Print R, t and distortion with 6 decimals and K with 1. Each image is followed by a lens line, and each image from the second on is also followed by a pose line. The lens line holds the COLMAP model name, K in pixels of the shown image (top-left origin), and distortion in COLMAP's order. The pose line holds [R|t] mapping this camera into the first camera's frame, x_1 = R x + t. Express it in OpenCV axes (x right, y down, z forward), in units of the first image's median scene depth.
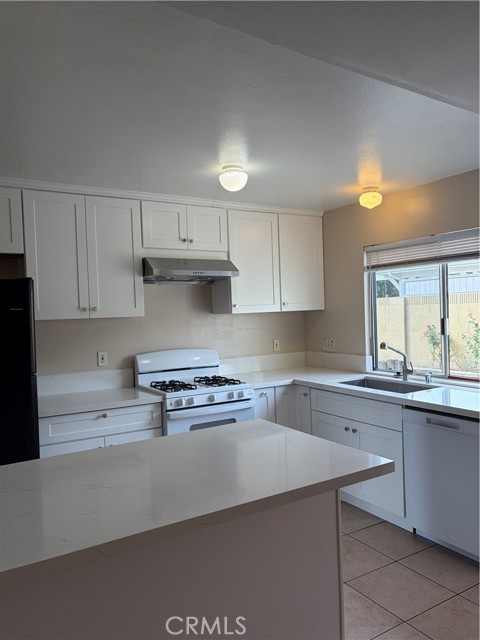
lens RADIAL K [[486.0, 0, 233.3], [0, 486.0, 315.8], [0, 0, 1]] dist [0.010929, -0.014450]
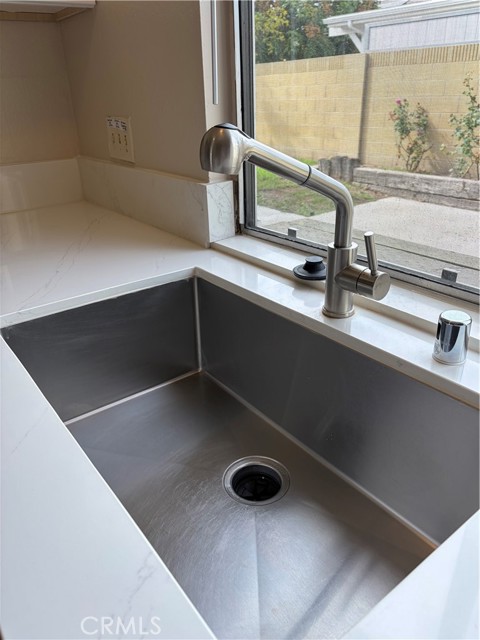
lens RADIAL K [[486.0, 0, 236.3], [0, 486.0, 321.5], [0, 0, 1]] dist [0.010929, -0.014450]
pose [[0.994564, -0.044887, 0.093958, 0.242666], [0.001922, 0.910078, 0.414432, 0.038441], [-0.104112, -0.411998, 0.905217, 0.677412]]
